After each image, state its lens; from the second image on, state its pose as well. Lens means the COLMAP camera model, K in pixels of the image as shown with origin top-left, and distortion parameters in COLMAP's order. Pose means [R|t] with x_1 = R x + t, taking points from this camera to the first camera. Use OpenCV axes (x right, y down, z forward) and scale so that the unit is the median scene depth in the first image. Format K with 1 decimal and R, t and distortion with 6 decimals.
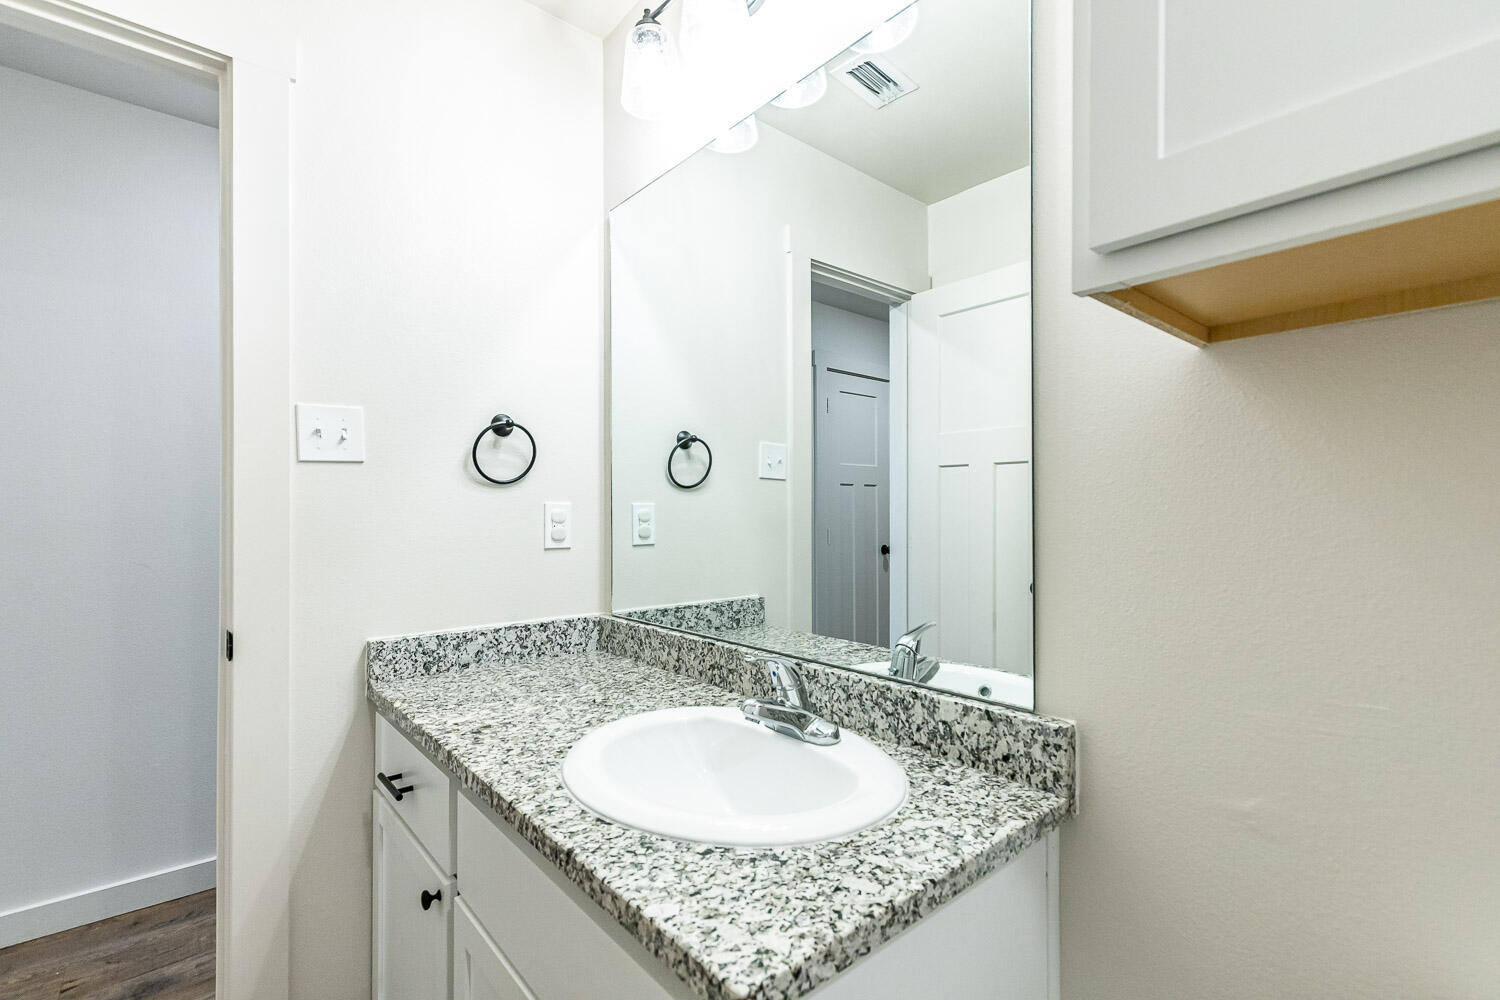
lens RADIAL K [[679.4, 0, 749.2], [0, 679.4, 505.4], [0, 0, 1]] dist [0.004629, 0.000063]
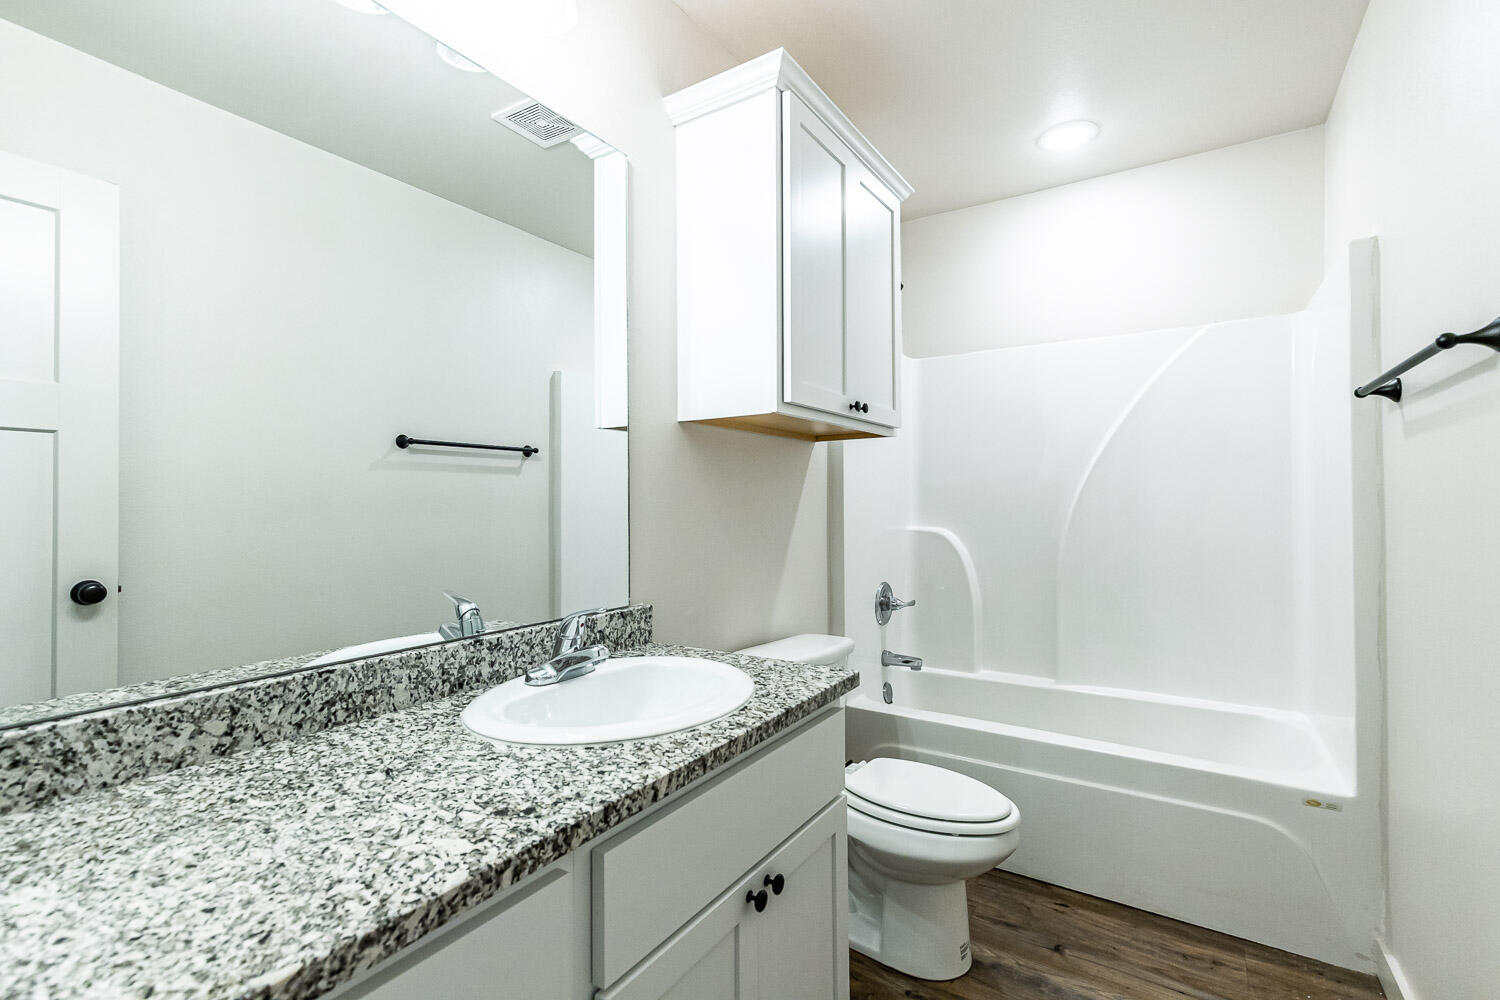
lens RADIAL K [[679.4, 0, 748.4], [0, 679.4, 498.9], [0, 0, 1]] dist [0.004629, 0.000063]
pose [[-0.282646, 0.005797, 0.959207, -1.038633], [-0.001587, 0.999978, -0.006511, 0.029826], [-0.959223, -0.003363, -0.282630, 0.925951]]
